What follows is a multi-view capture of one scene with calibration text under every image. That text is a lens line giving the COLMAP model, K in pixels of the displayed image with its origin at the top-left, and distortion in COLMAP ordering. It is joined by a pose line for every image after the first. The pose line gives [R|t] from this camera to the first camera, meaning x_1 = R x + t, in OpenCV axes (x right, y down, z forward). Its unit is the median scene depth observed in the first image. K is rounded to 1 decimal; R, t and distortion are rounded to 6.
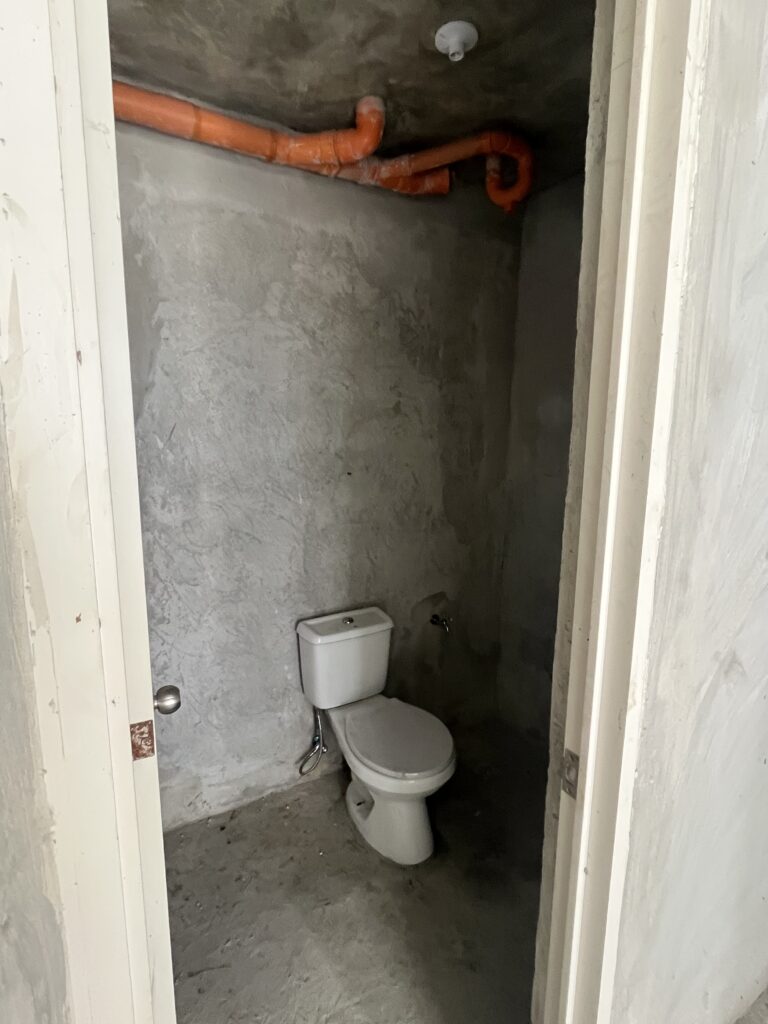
lens RADIAL K [[535.0, 0, 384.7], [0, 535.0, 508.9], [0, 0, 1]] dist [-0.000367, -0.000300]
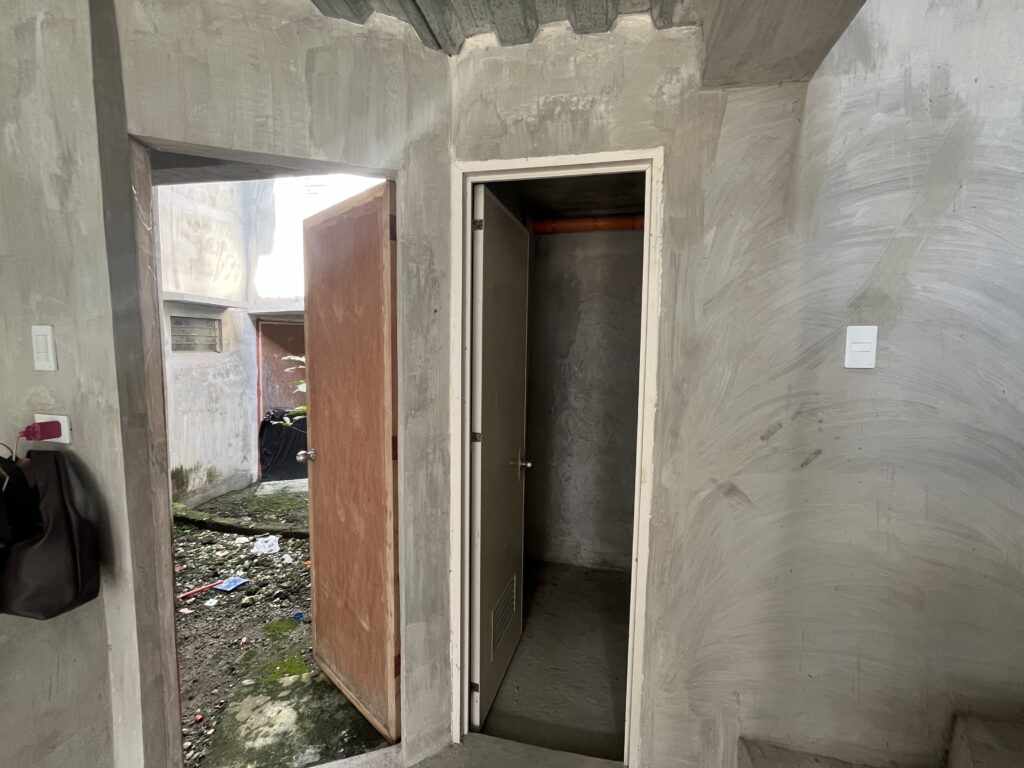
lens RADIAL K [[414.1, 0, 518.9], [0, 414.1, 381.2], [0, 0, 1]] dist [0.000685, -0.000250]
pose [[0.722512, 0.057199, -0.688989, 0.555807], [-0.123123, 0.991287, -0.046818, 0.032337], [0.680307, 0.118656, 0.723258, -0.328058]]
